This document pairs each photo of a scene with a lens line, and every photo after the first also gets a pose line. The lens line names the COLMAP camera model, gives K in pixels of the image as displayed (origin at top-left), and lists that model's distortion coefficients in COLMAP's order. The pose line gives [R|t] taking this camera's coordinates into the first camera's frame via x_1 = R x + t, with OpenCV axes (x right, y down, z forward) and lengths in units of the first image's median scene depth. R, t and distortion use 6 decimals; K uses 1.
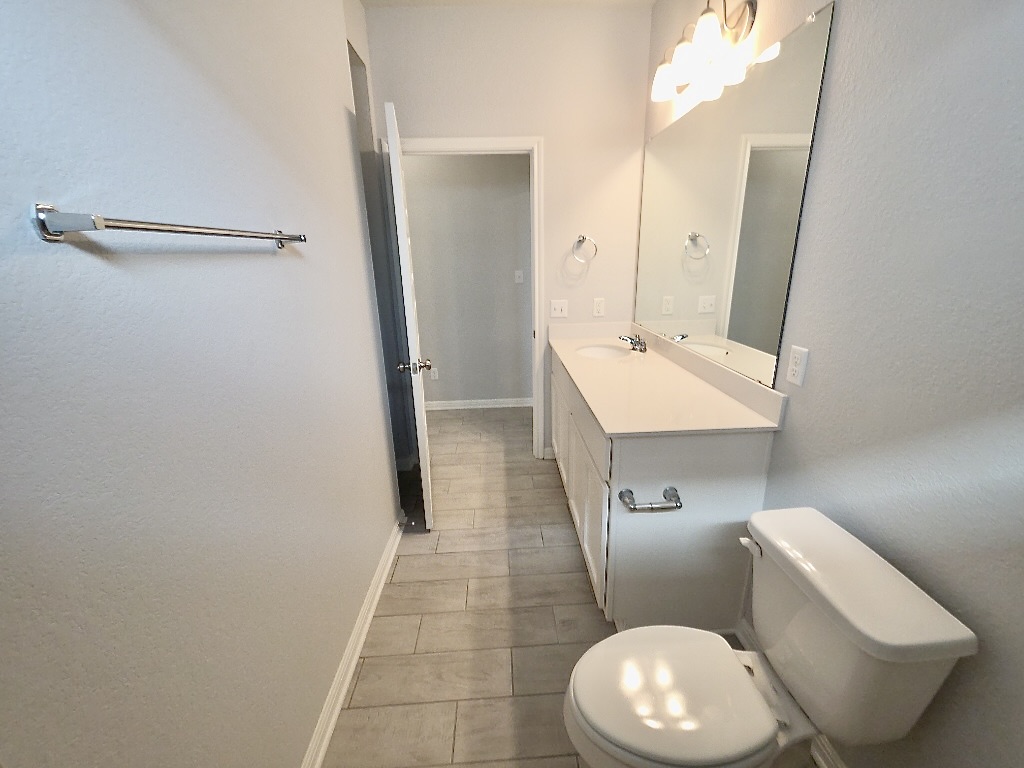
lens RADIAL K [[414.4, 0, 517.6], [0, 414.4, 377.7], [0, 0, 1]] dist [0.019733, -0.011007]
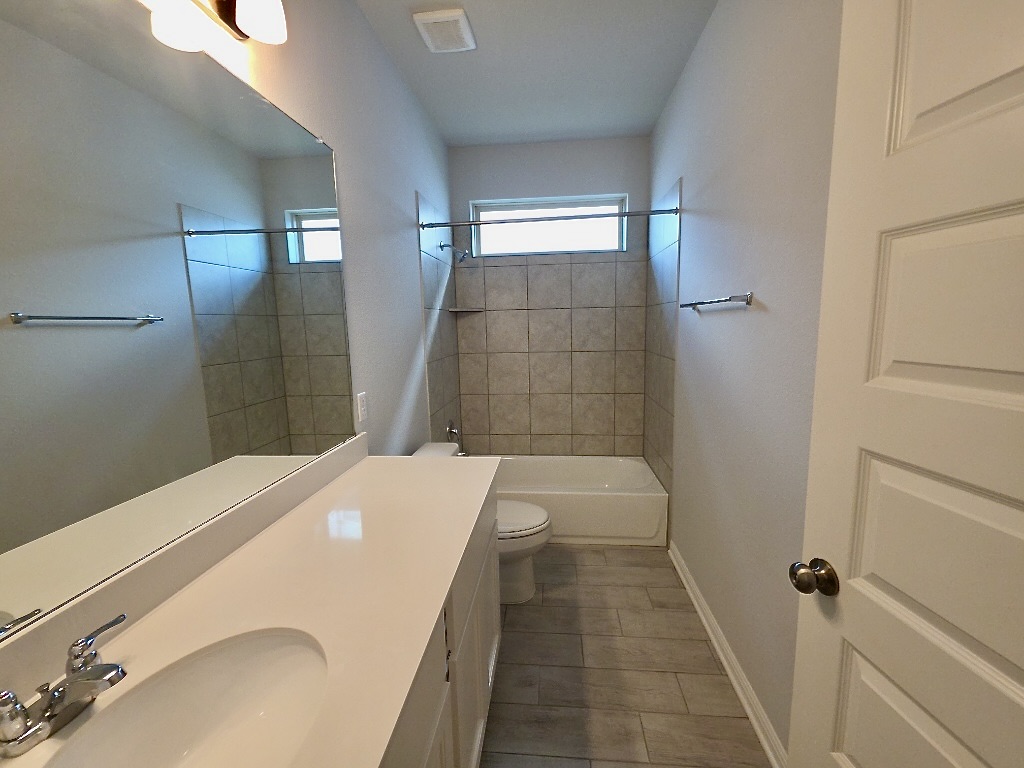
lens RADIAL K [[414.4, 0, 517.6], [0, 414.4, 377.7], [0, 0, 1]] dist [0.019733, -0.011007]
pose [[-0.989709, 0.029260, 0.140068, -0.017067], [0.084007, 0.911235, 0.403229, -0.453319], [-0.115837, 0.410846, -0.904316, 1.547328]]
